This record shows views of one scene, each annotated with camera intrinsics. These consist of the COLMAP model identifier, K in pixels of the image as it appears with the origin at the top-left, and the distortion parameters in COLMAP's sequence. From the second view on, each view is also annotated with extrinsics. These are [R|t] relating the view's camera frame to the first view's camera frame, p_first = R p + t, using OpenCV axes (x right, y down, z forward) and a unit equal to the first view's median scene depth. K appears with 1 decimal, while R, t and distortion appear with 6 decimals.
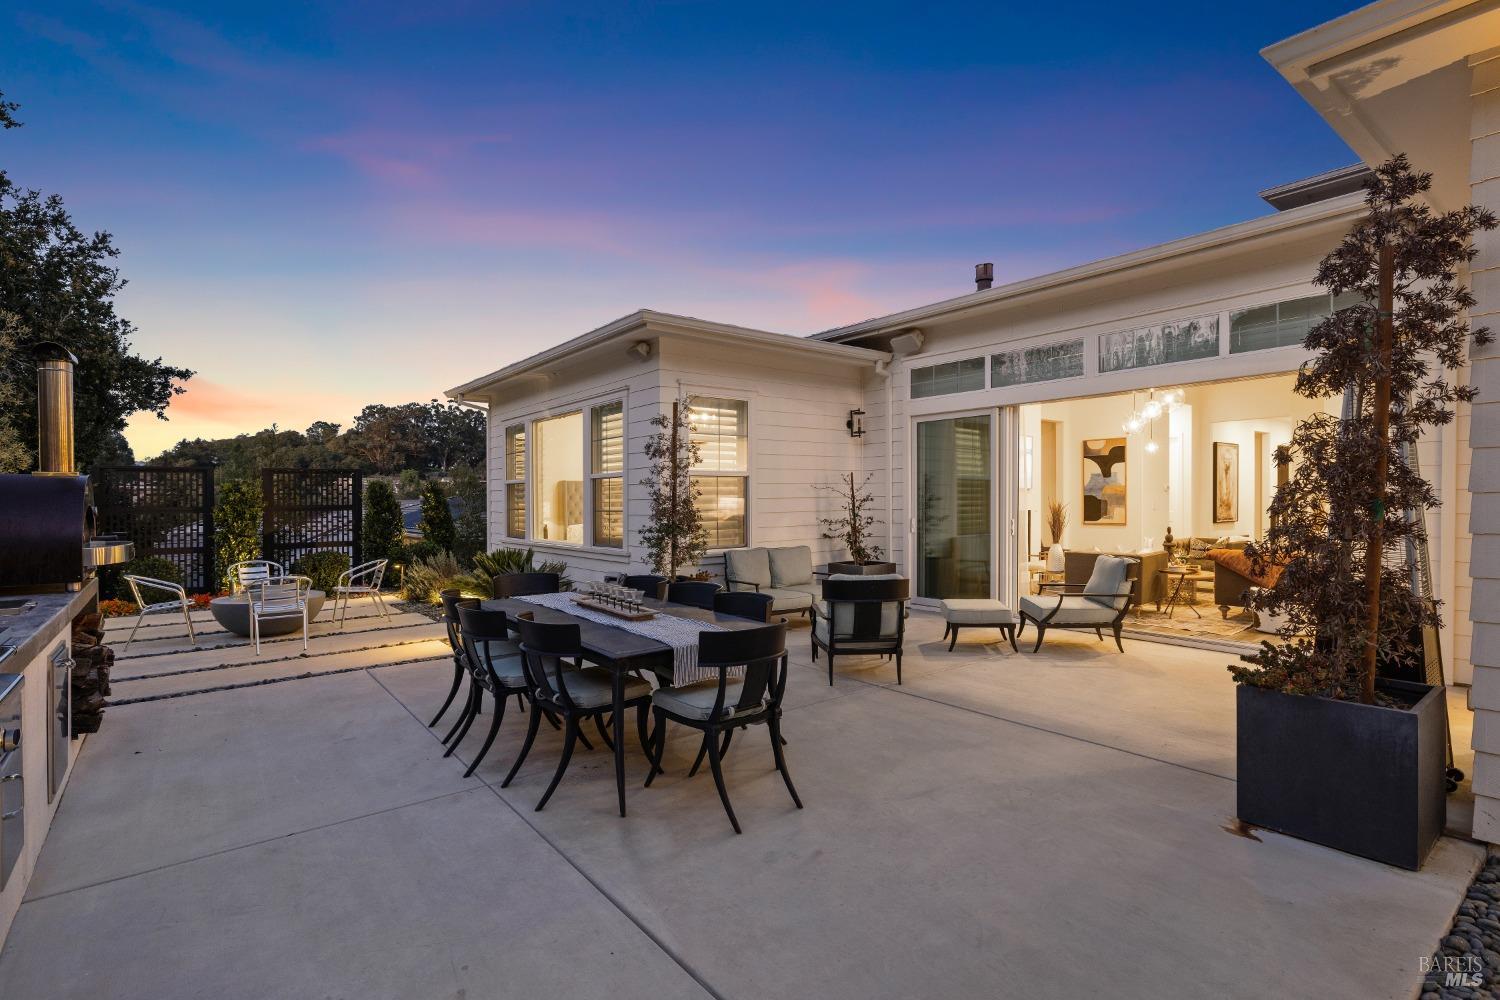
lens RADIAL K [[715.3, 0, 752.0], [0, 715.3, 516.9], [0, 0, 1]] dist [-0.002139, -0.000380]
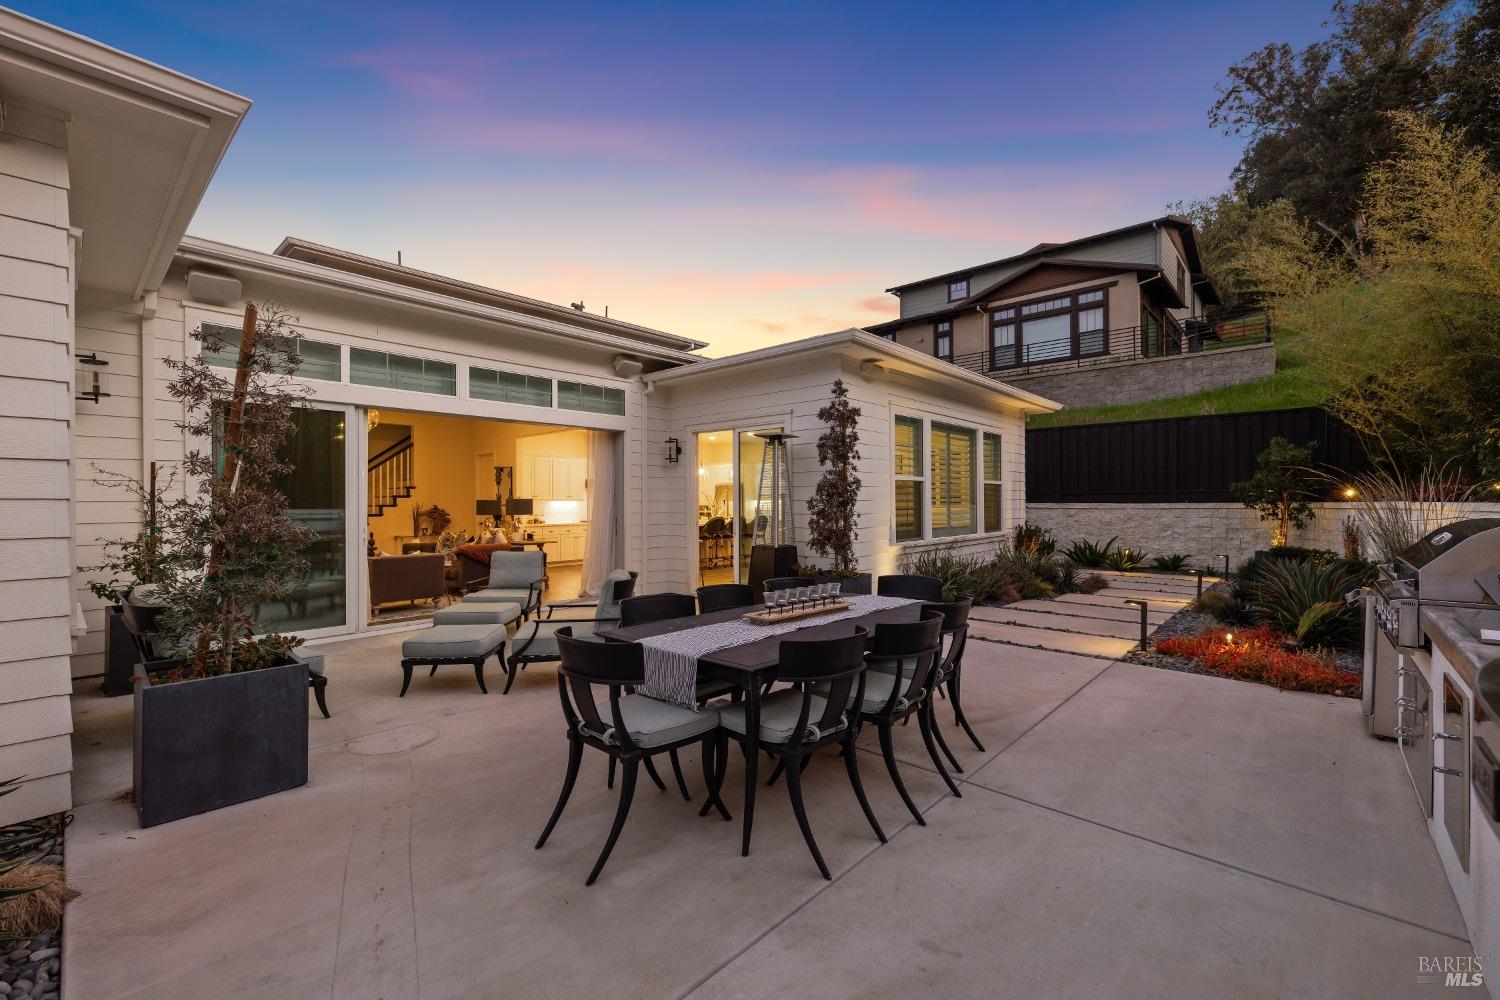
lens RADIAL K [[629.7, 0, 741.1], [0, 629.7, 500.6], [0, 0, 1]] dist [0.001771, -0.001425]
pose [[-0.153337, 0.015899, 0.988046, -0.474760], [0.031935, 0.999428, -0.011126, -0.005767], [-0.987658, 0.029847, -0.153757, 0.568203]]
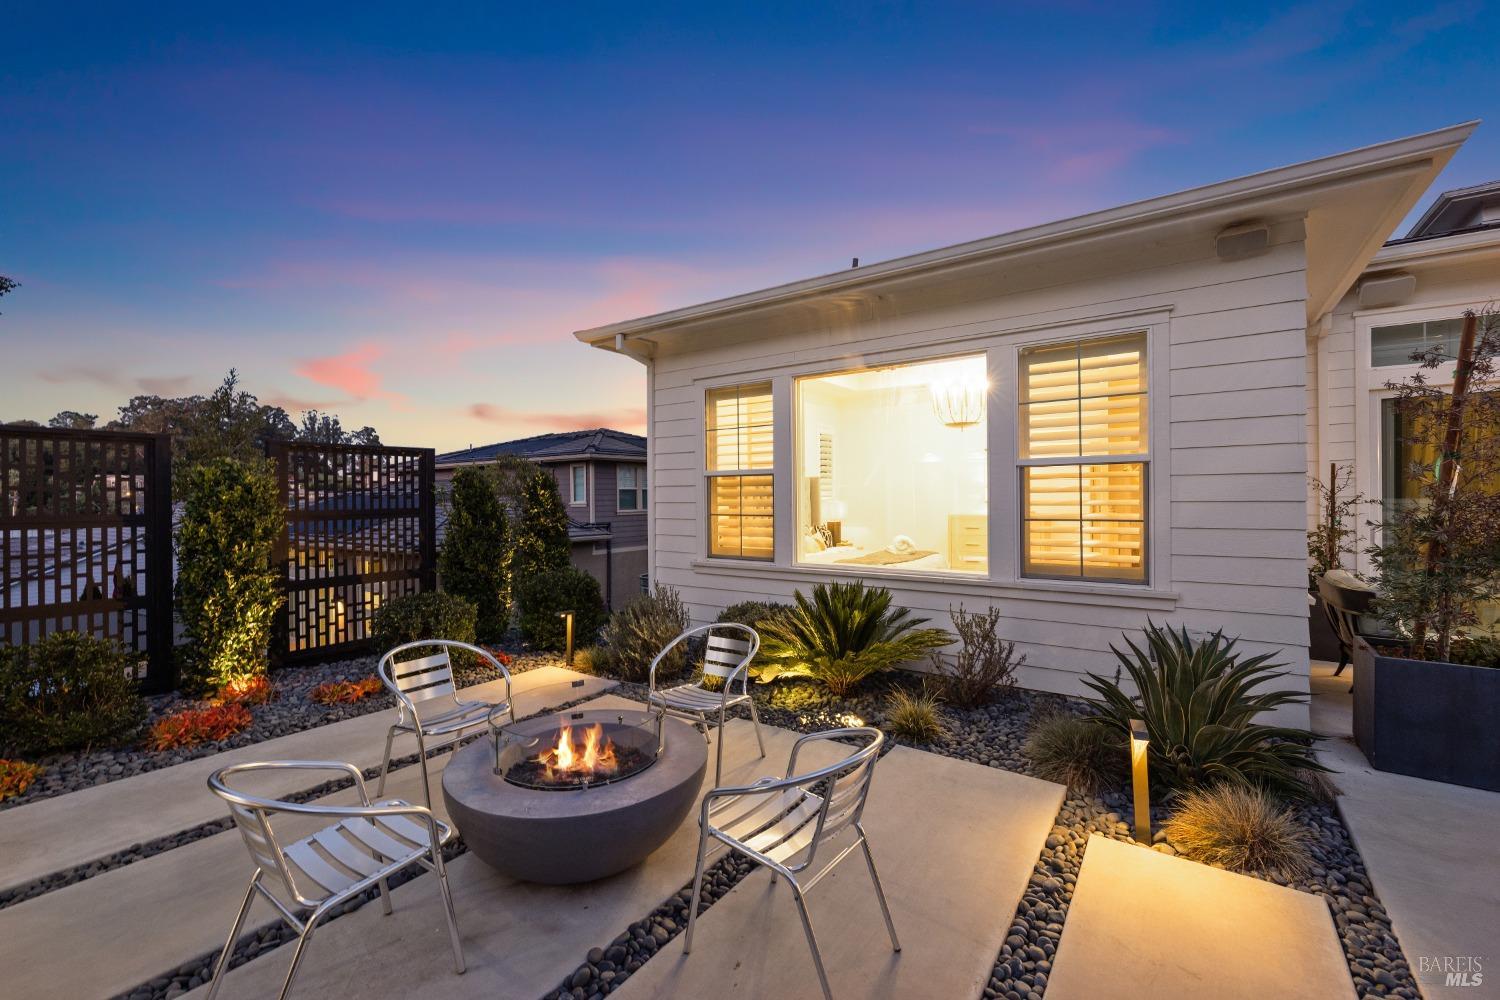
lens RADIAL K [[626.2, 0, 750.0], [0, 626.2, 500.0], [0, 0, 1]] dist [-0.001134, -0.000401]
pose [[0.958936, 0.001657, 0.283617, -0.584485], [0.004947, 0.999733, -0.022567, -0.013934], [-0.283578, 0.023043, 0.958672, 0.556496]]
